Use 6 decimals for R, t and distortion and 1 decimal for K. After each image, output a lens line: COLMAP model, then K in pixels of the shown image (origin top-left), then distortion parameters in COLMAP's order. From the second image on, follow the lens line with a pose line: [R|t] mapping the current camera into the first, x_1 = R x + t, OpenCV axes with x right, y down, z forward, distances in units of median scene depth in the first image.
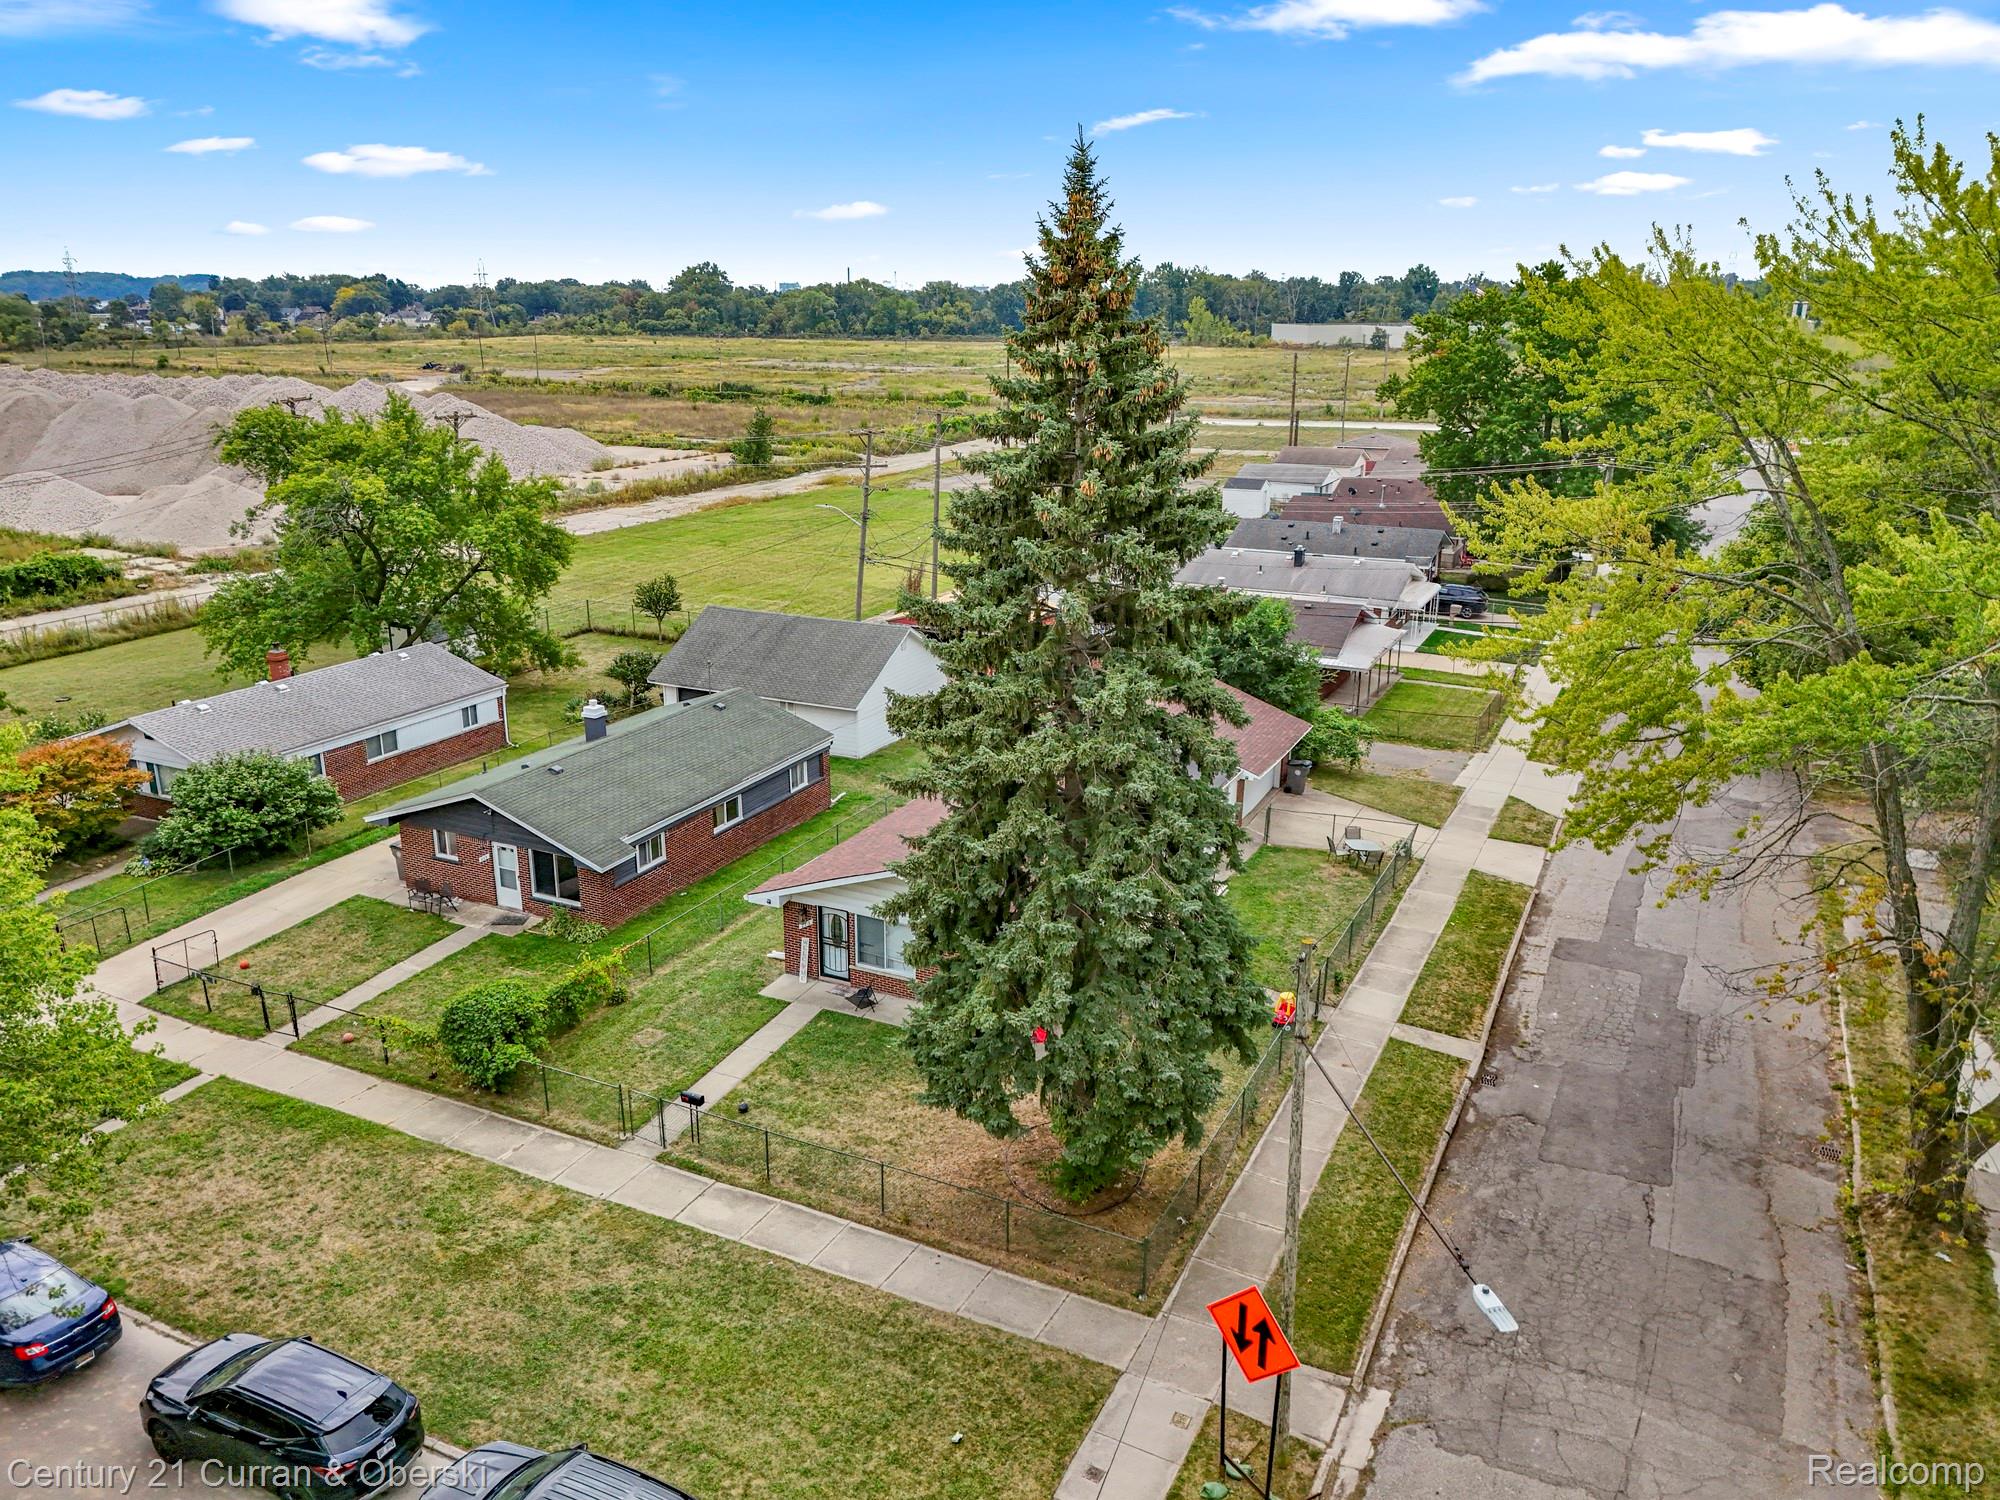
lens RADIAL K [[1462.1, 0, 1002.2], [0, 1462.1, 757.0], [0, 0, 1]] dist [0.065152, -0.057161]
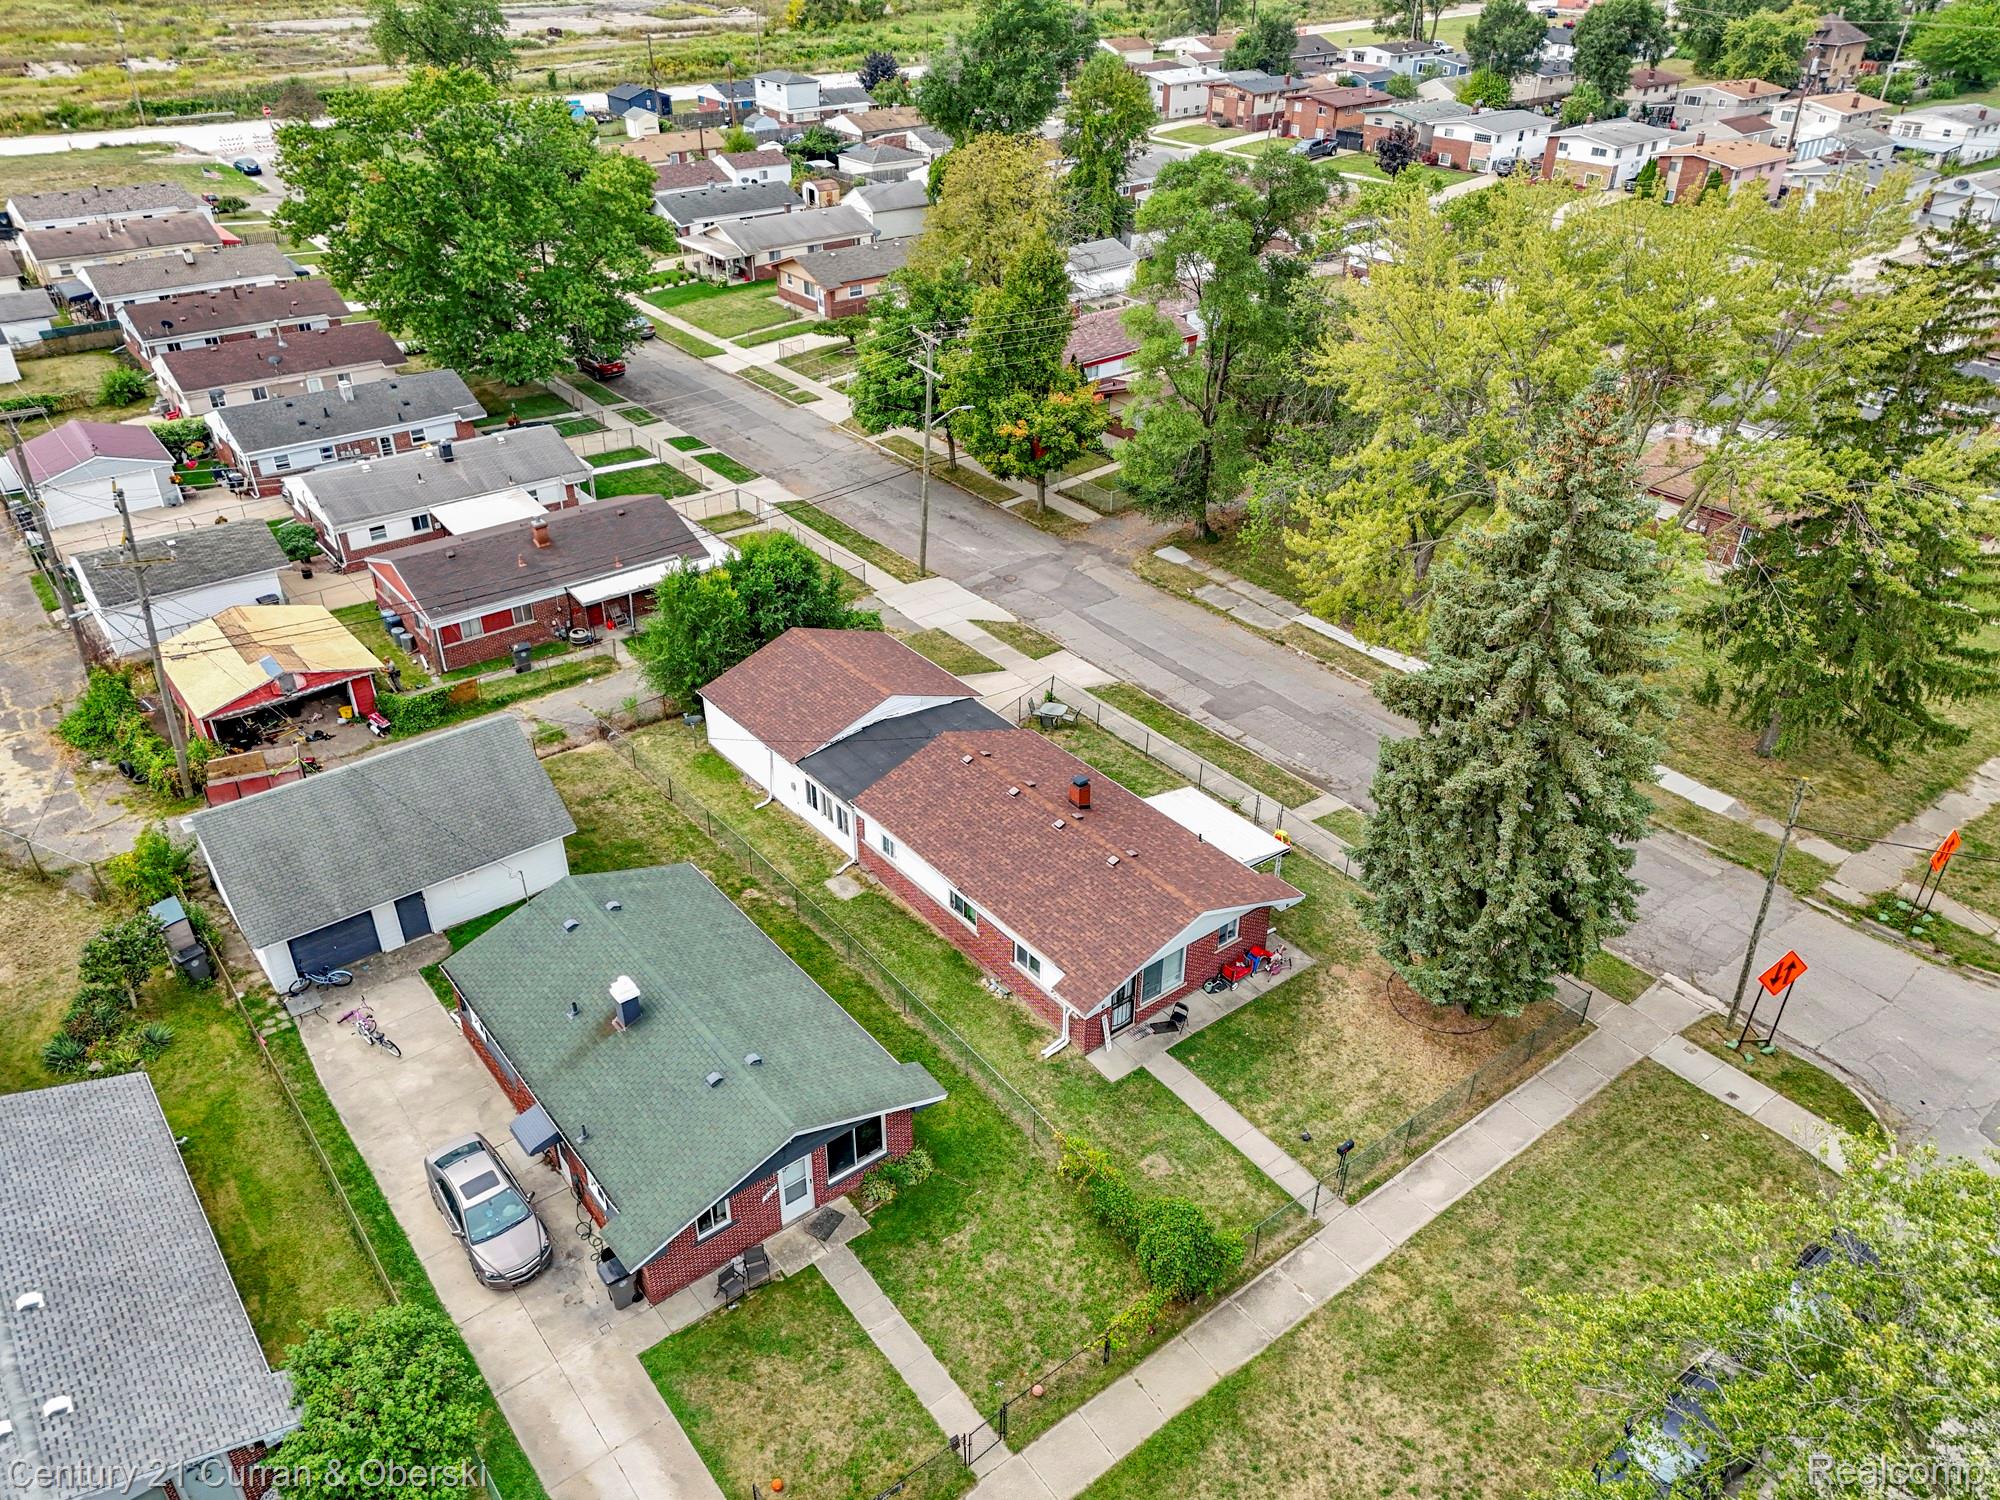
lens RADIAL K [[1462.1, 0, 1002.2], [0, 1462.1, 757.0], [0, 0, 1]] dist [0.065152, -0.057161]
pose [[0.437372, -0.474010, 0.764212, -0.909793], [0.266344, 0.879956, 0.393368, -0.496758], [-0.858933, 0.031495, 0.511118, 0.497251]]
